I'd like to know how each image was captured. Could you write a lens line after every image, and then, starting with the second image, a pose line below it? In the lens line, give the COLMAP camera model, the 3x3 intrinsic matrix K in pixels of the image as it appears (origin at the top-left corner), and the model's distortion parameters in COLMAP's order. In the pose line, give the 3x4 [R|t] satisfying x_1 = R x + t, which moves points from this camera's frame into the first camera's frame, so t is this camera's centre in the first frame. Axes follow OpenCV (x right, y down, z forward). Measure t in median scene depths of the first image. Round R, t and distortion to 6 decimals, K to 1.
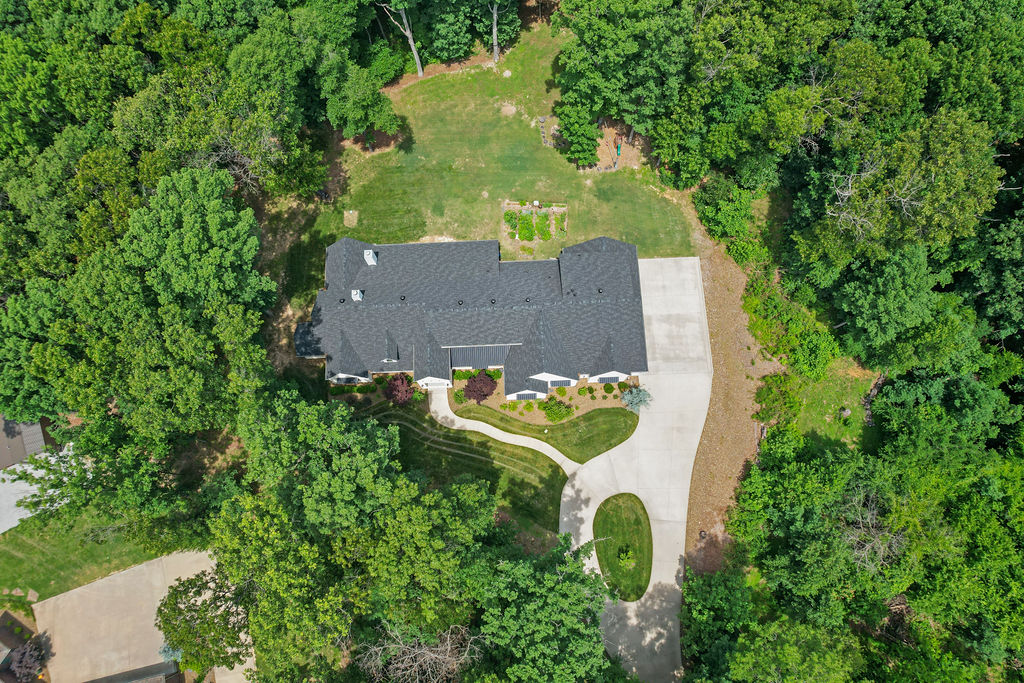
lens RADIAL K [[648.6, 0, 512.0], [0, 648.6, 341.5], [0, 0, 1]] dist [-0.064782, 0.048096]
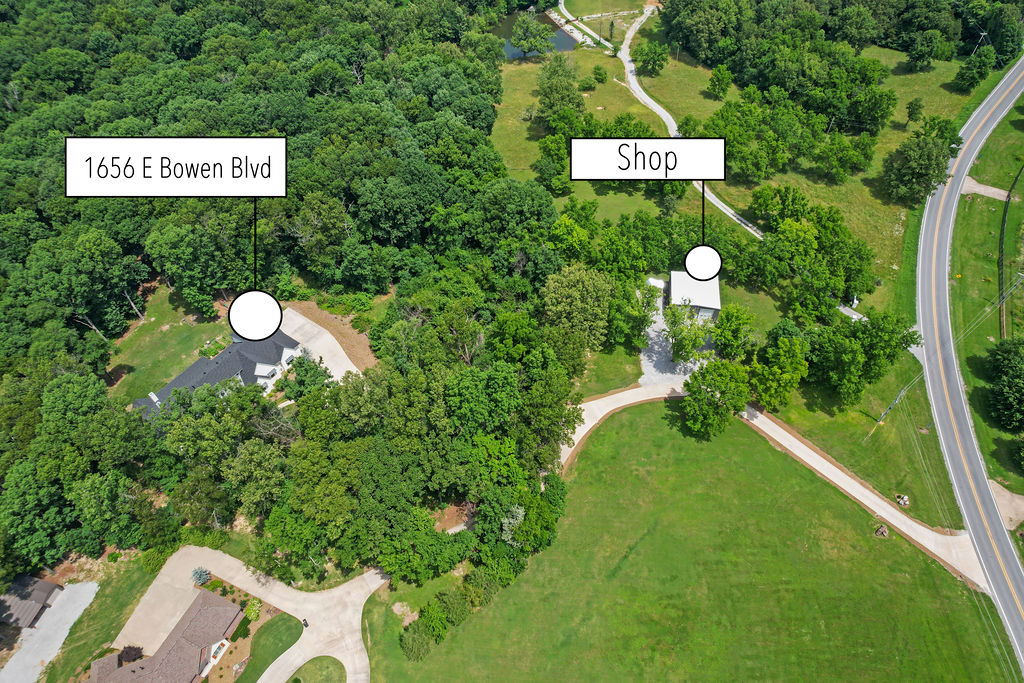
lens RADIAL K [[648.6, 0, 512.0], [0, 648.6, 341.5], [0, 0, 1]] dist [-0.064782, 0.048096]
pose [[0.608362, -0.613727, 0.503225, -0.393105], [0.771794, 0.605284, -0.194845, 0.909444], [-0.185013, 0.506923, 0.841902, -0.849006]]
